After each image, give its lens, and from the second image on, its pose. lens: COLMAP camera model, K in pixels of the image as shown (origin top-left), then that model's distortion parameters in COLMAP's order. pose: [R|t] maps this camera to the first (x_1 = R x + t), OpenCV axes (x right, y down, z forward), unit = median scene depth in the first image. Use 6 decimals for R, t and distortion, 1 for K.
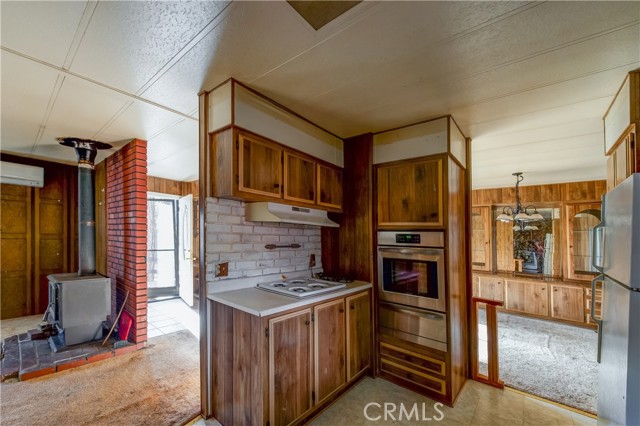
lens RADIAL K [[252.3, 0, 315.9], [0, 252.3, 210.0], [0, 0, 1]] dist [-0.014715, -0.000925]
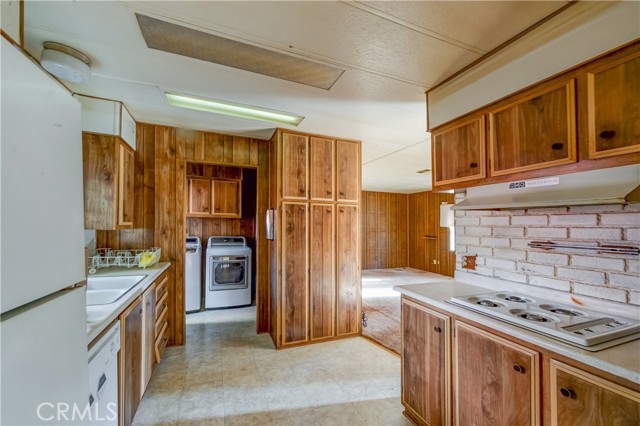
lens RADIAL K [[252.3, 0, 320.6], [0, 252.3, 218.2], [0, 0, 1]] dist [-0.014715, -0.000925]
pose [[-0.465559, -0.062785, -0.882787, 0.804026], [0.060355, 0.992906, -0.102446, 0.130479], [0.882956, -0.100975, -0.458467, 0.960319]]
